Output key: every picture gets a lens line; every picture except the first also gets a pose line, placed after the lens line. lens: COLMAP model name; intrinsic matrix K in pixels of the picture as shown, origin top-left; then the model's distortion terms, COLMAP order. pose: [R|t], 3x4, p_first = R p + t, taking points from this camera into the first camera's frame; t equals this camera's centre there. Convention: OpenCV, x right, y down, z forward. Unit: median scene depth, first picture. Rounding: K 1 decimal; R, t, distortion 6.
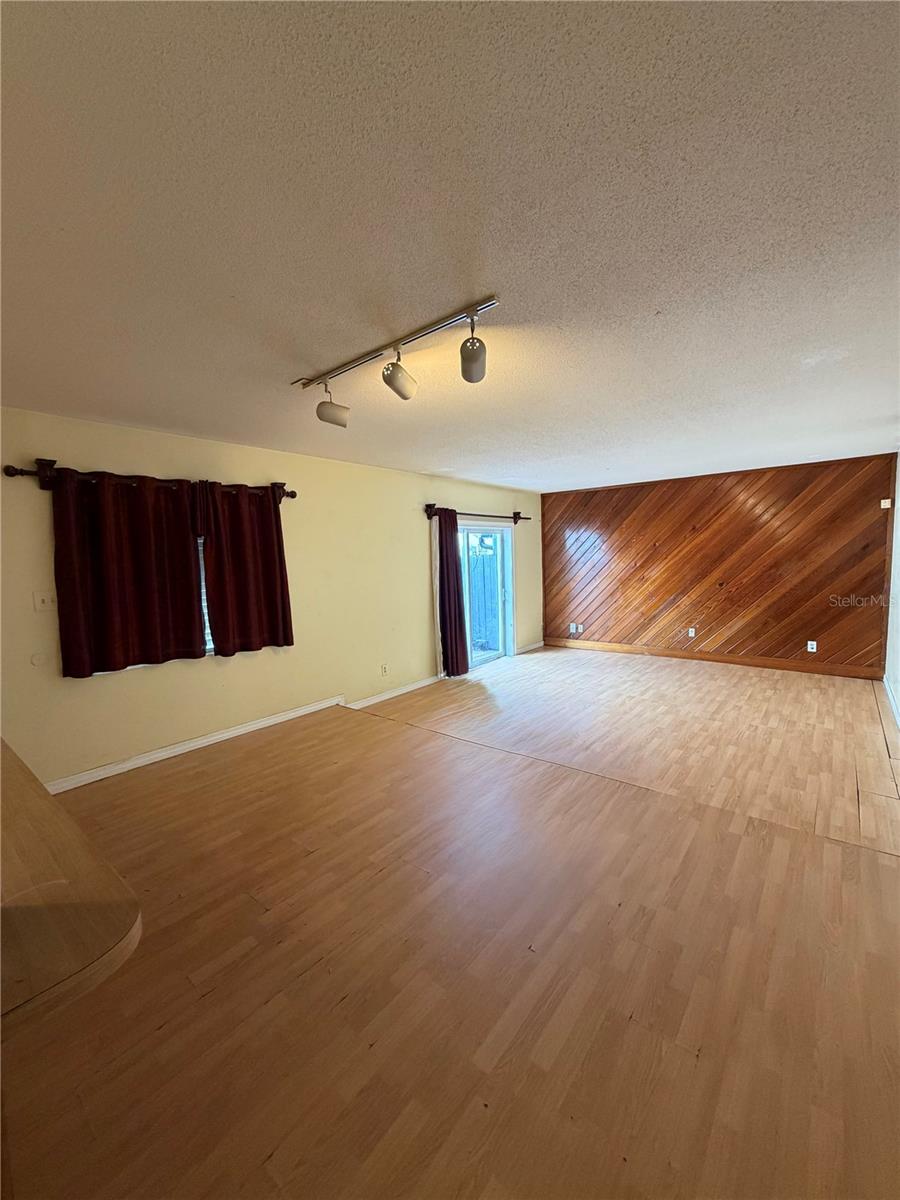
lens RADIAL K [[477.6, 0, 446.9], [0, 477.6, 600.5], [0, 0, 1]] dist [-0.001845, -0.000505]
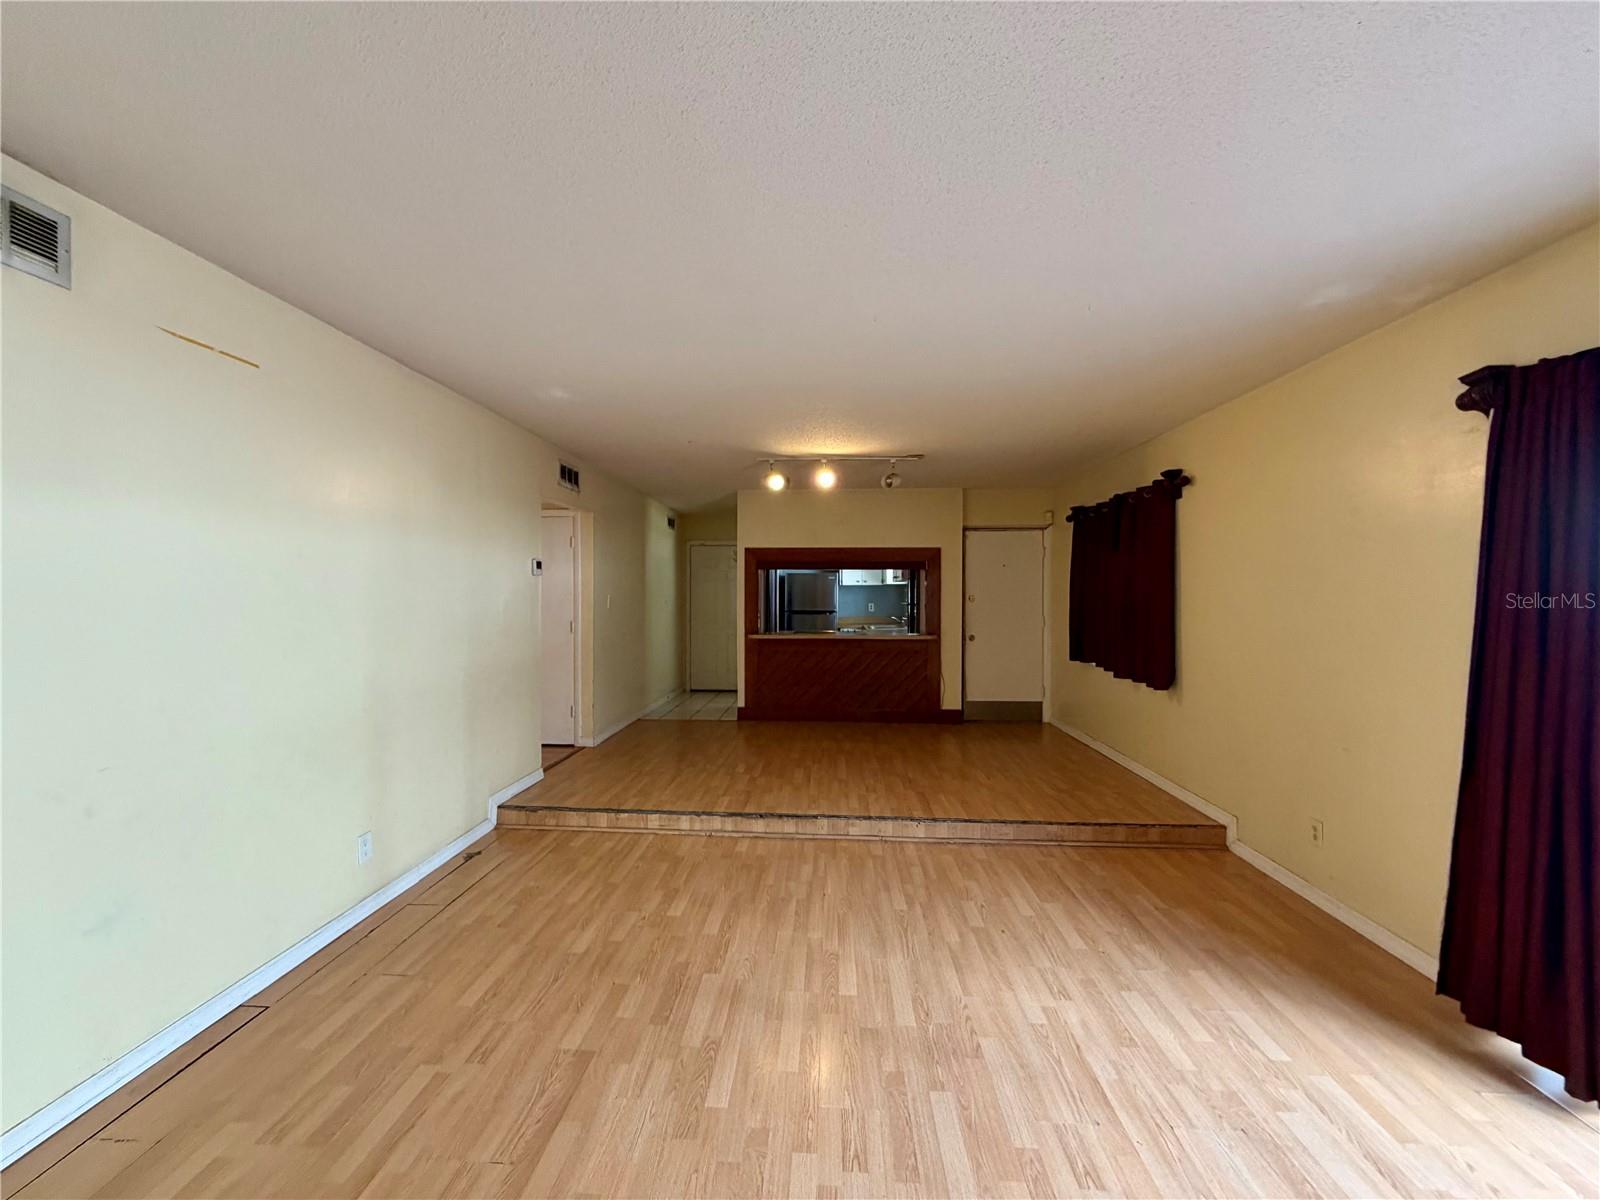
lens RADIAL K [[636.8, 0, 805.5], [0, 636.8, 597.8], [0, 0, 1]] dist [-0.001845, -0.000505]
pose [[-0.797339, 0.034737, -0.602531, 0.772421], [-0.030040, 0.994821, 0.097107, -0.140107], [0.602783, 0.095527, -0.792166, 1.592066]]
